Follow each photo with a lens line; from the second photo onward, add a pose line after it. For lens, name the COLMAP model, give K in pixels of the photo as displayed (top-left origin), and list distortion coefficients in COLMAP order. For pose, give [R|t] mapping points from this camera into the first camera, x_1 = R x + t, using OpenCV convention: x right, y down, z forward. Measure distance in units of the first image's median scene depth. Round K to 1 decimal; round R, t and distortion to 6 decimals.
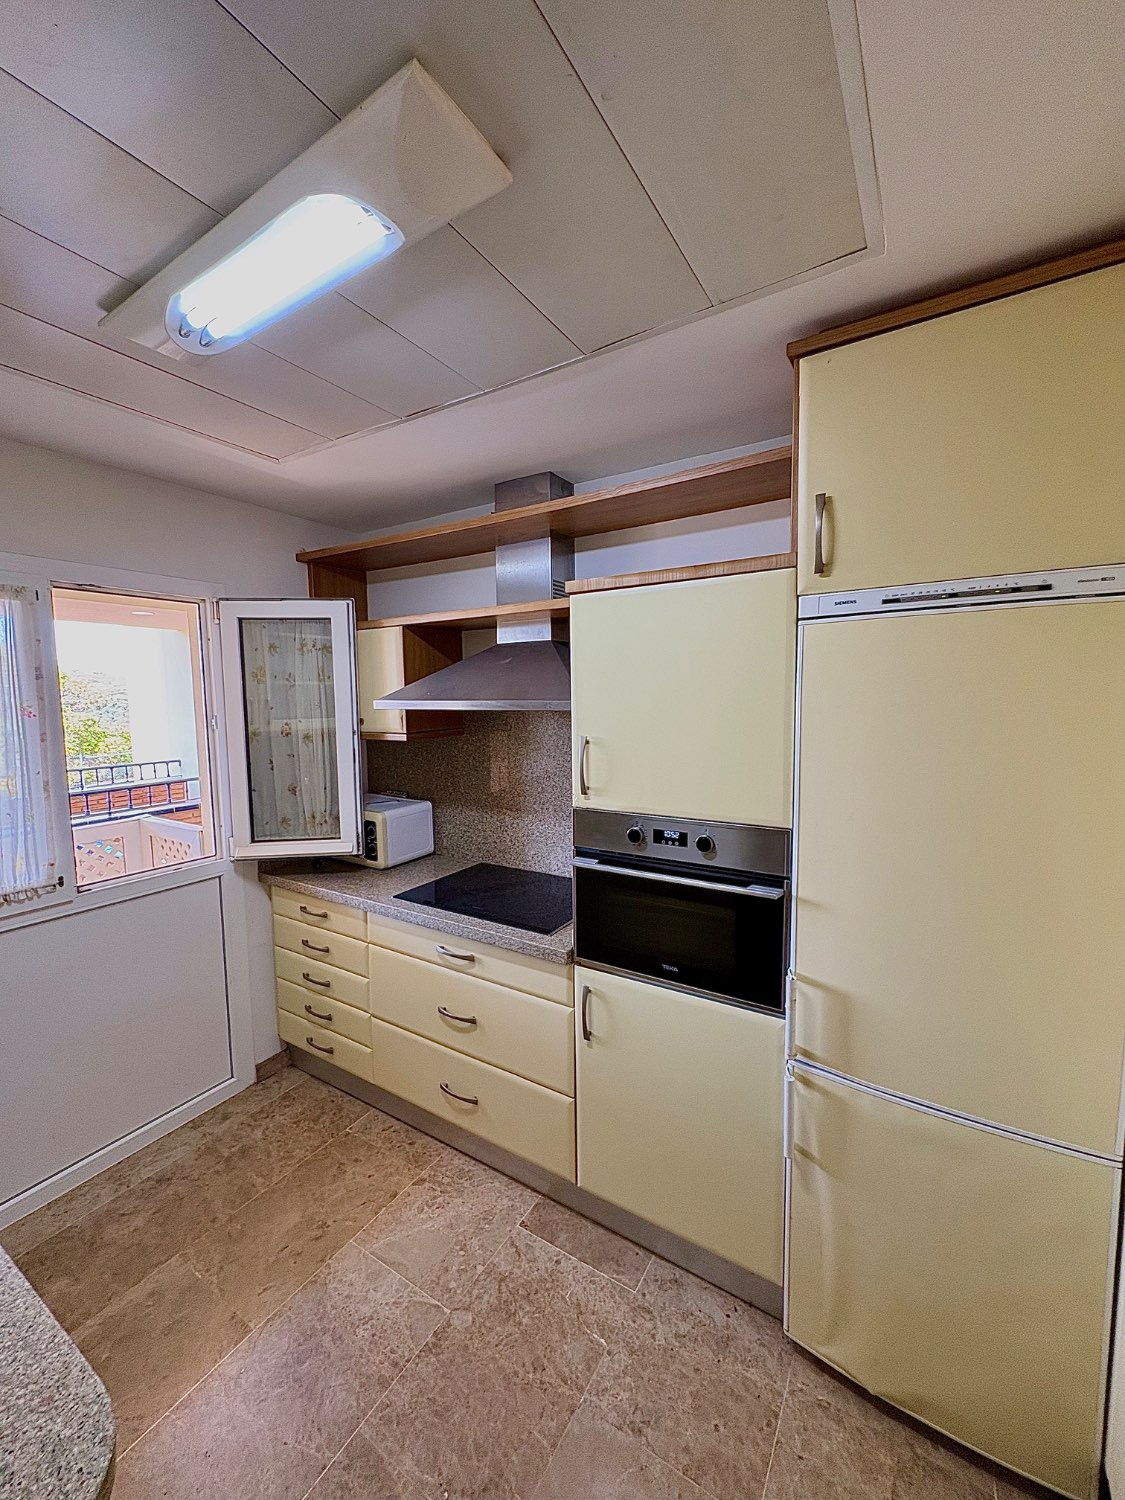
lens RADIAL K [[598.2, 0, 567.8], [0, 598.2, 747.5], [0, 0, 1]] dist [0.001270, -0.000046]
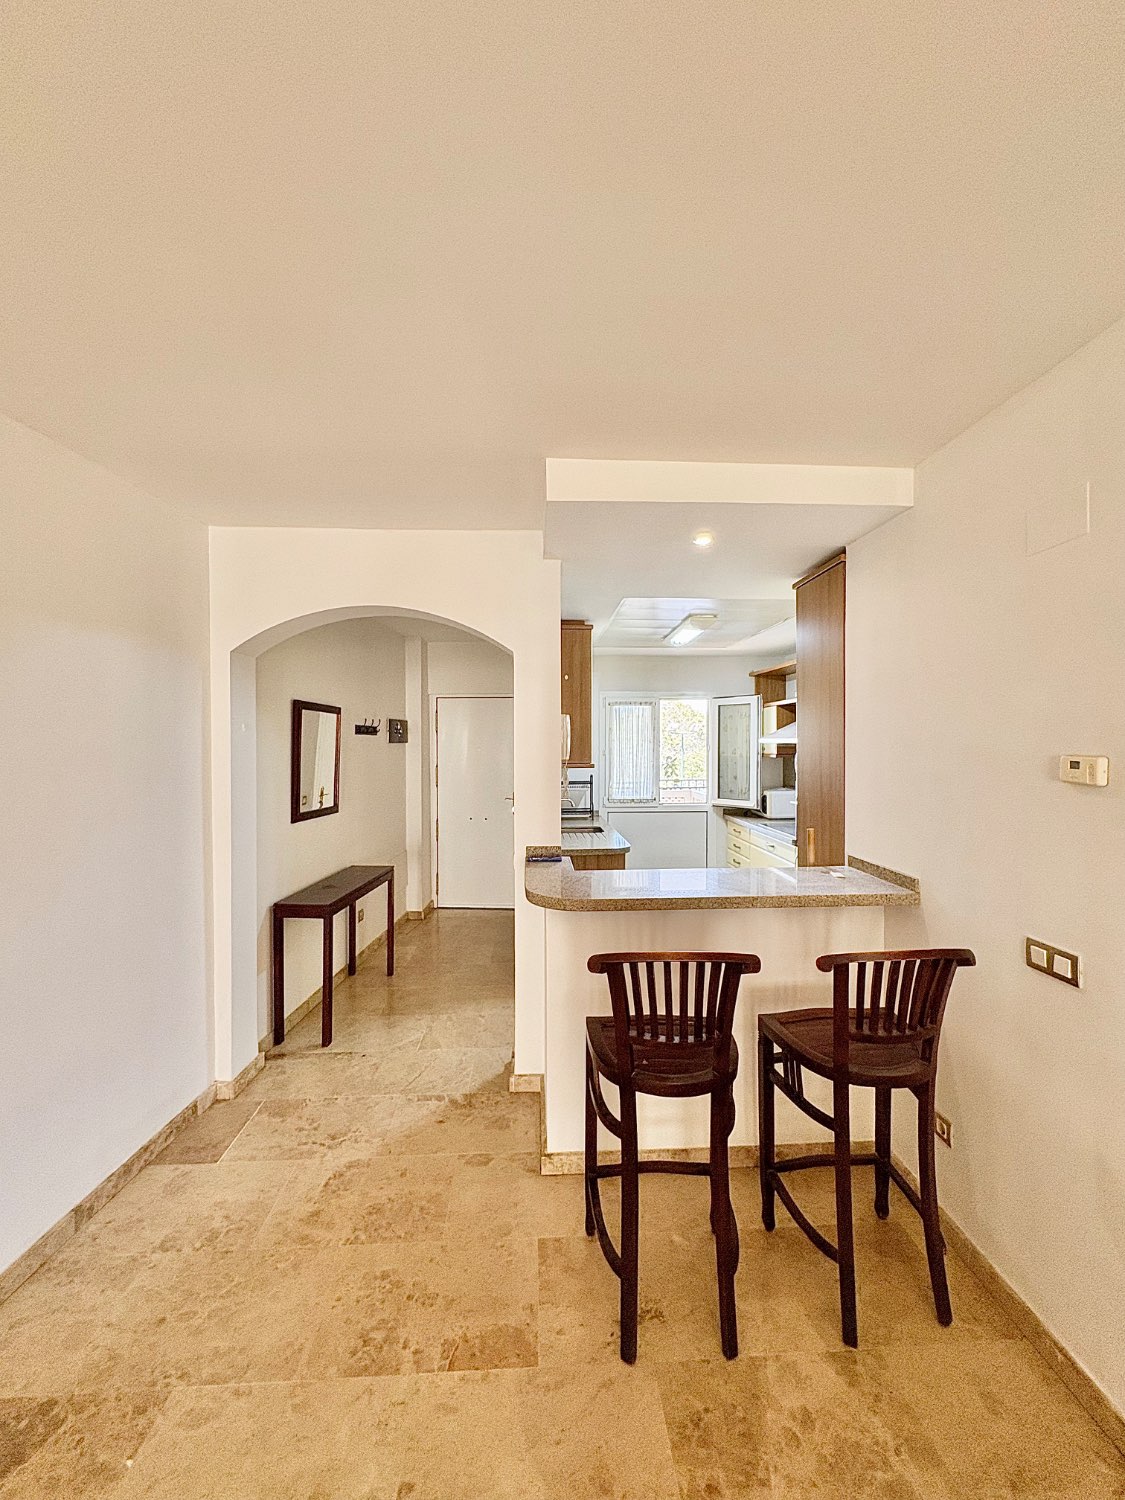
lens RADIAL K [[598.2, 0, 567.8], [0, 598.2, 747.5], [0, 0, 1]] dist [0.001270, -0.000046]
pose [[0.572188, 0.017023, -0.819946, 1.051859], [-0.081031, 0.996066, -0.035866, 0.089600], [0.816109, 0.086963, 0.571317, -0.845279]]
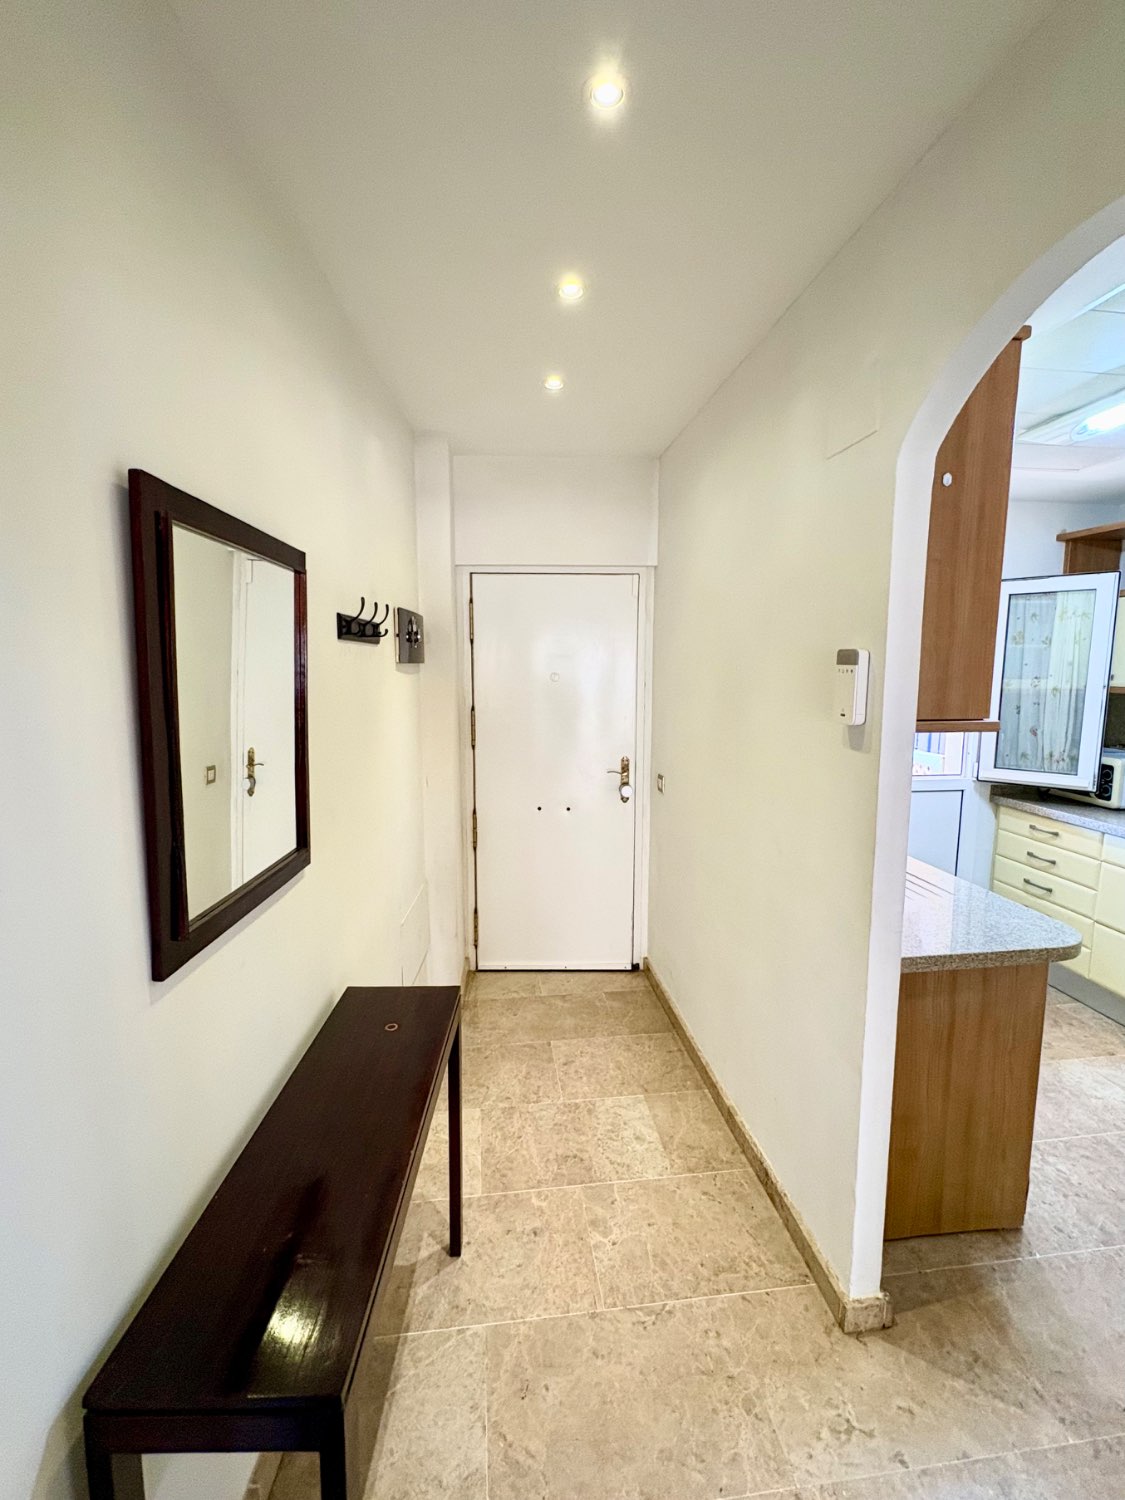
lens RADIAL K [[665.2, 0, 562.5], [0, 665.2, 750.0], [0, 0, 1]] dist [-0.001056, -0.000115]
pose [[0.628729, 0.110452, -0.769740, -0.010948], [-0.081441, 0.993770, 0.076077, 0.084339], [0.773348, 0.014856, 0.633808, -0.626687]]
